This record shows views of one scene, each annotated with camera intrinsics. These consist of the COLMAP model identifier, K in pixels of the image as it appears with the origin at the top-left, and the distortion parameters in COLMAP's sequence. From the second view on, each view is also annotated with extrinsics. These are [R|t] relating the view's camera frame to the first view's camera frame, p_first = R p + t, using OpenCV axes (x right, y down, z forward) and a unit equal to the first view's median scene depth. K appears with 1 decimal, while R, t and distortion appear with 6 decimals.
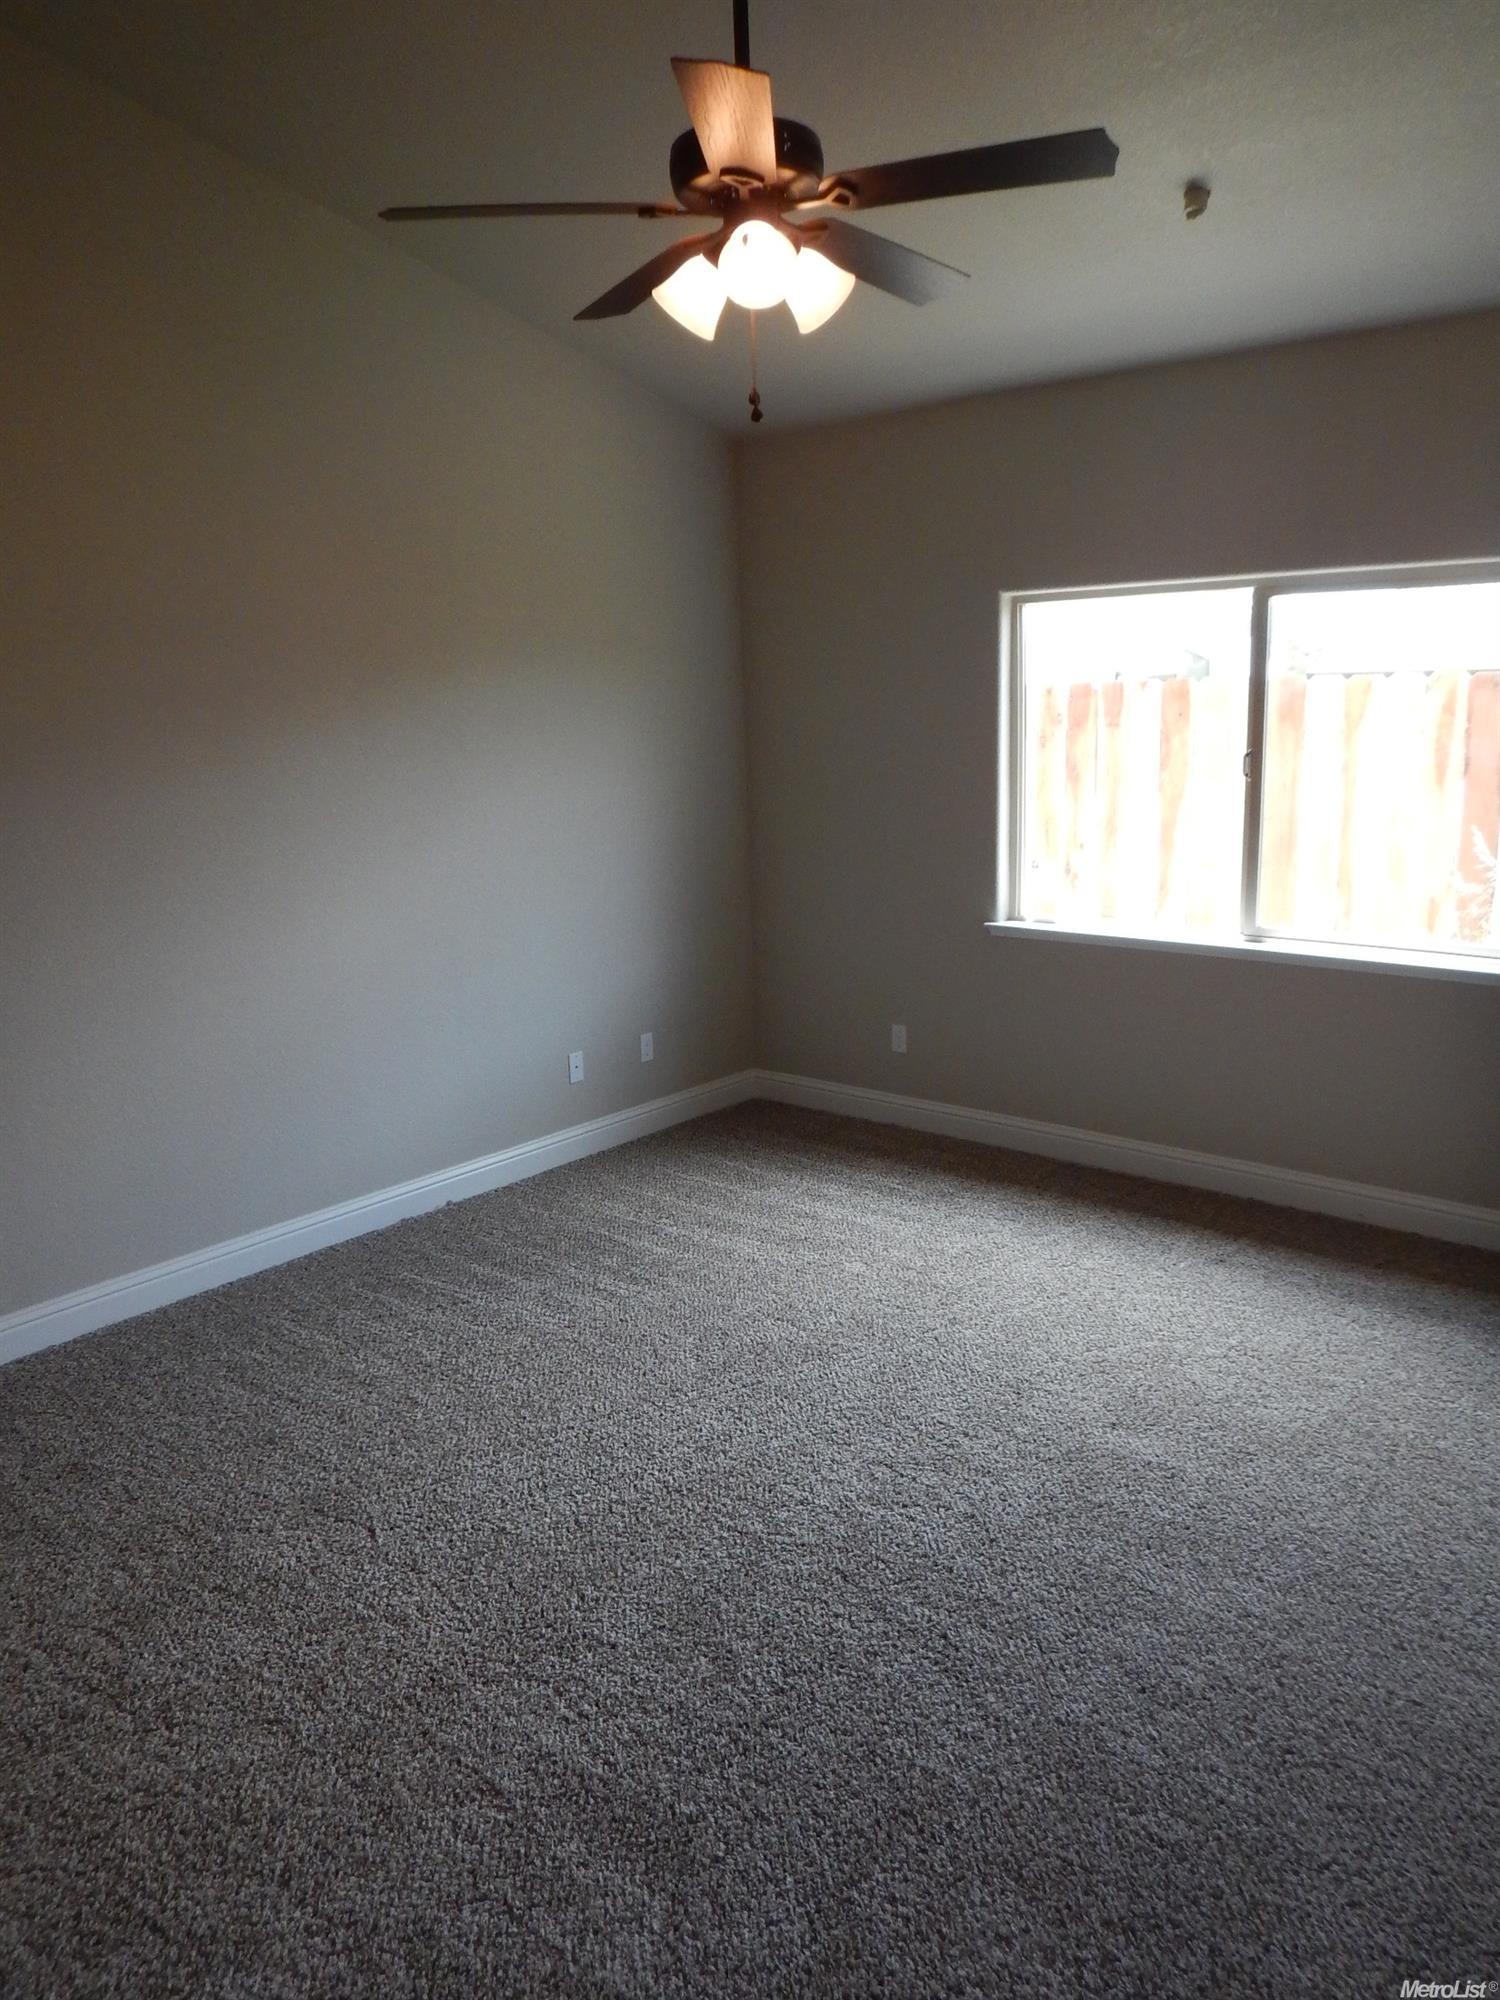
lens RADIAL K [[1400.0, 0, 749.3], [0, 1400.0, 998.5], [0, 0, 1]] dist [-0.007342, -0.002072]
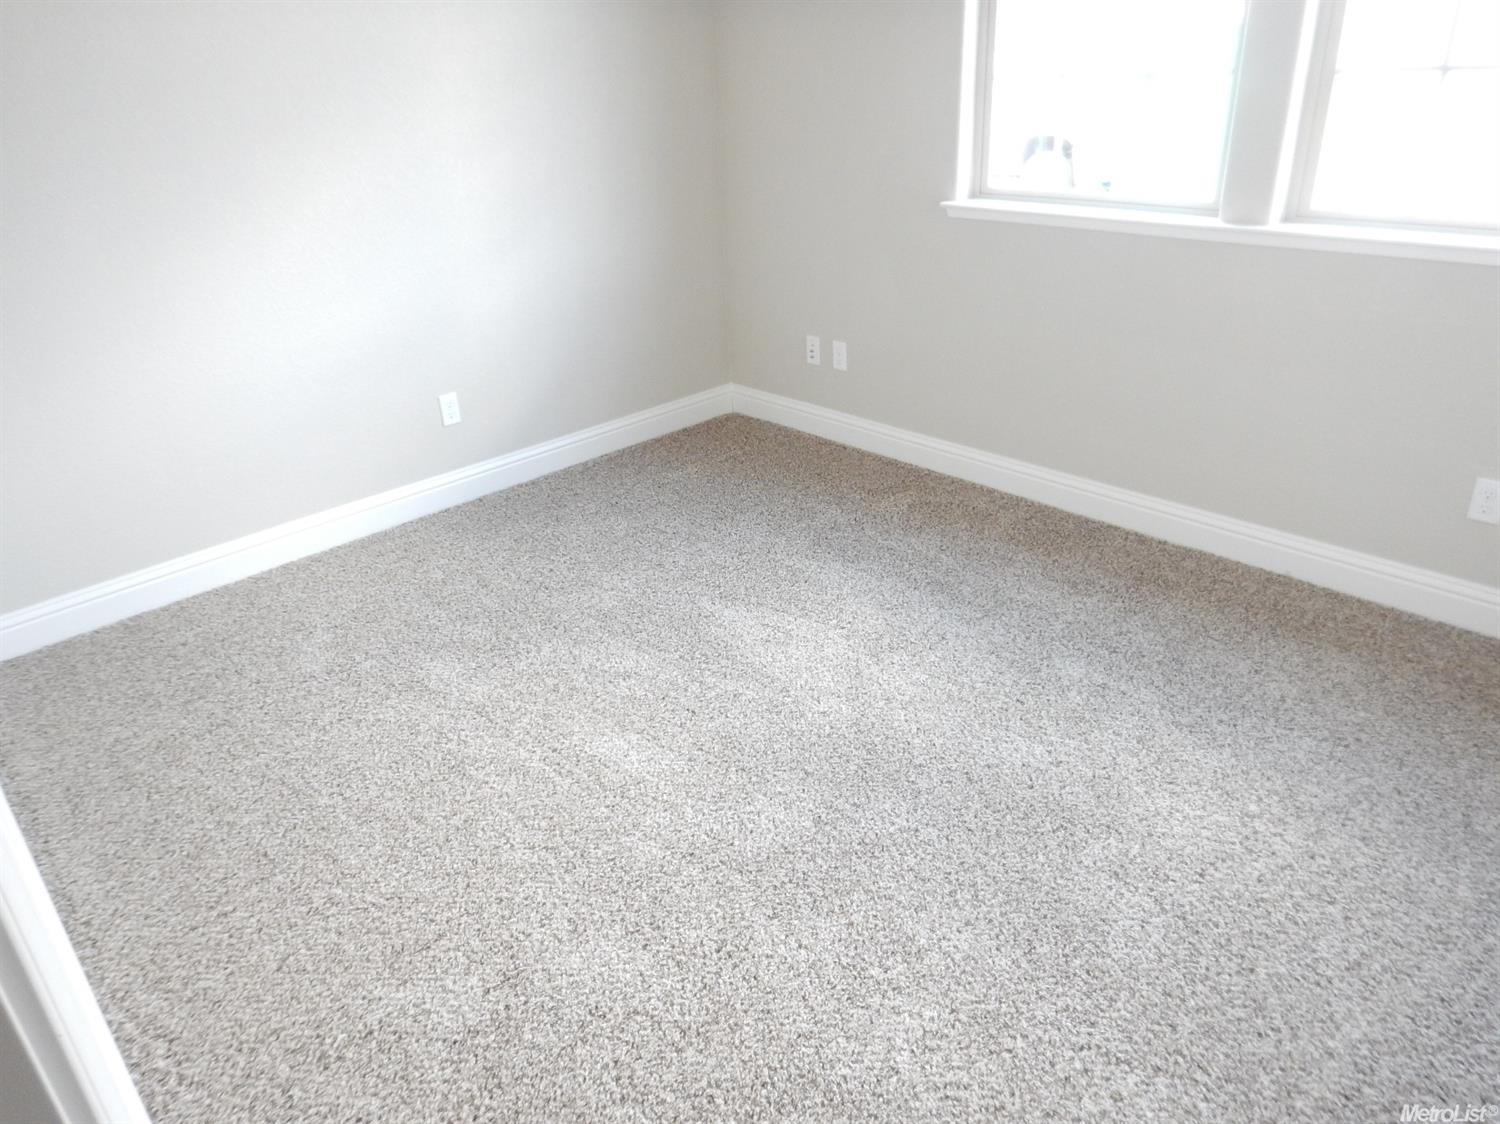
lens RADIAL K [[1050.0, 0, 751.1], [0, 1050.0, 563.5], [0, 0, 1]] dist [-0.007342, -0.002072]
pose [[0.991964, 0.039183, -0.120303, 0.100304], [-0.006114, 0.964573, 0.263746, -0.014863], [0.126375, -0.260891, 0.957061, 0.341487]]
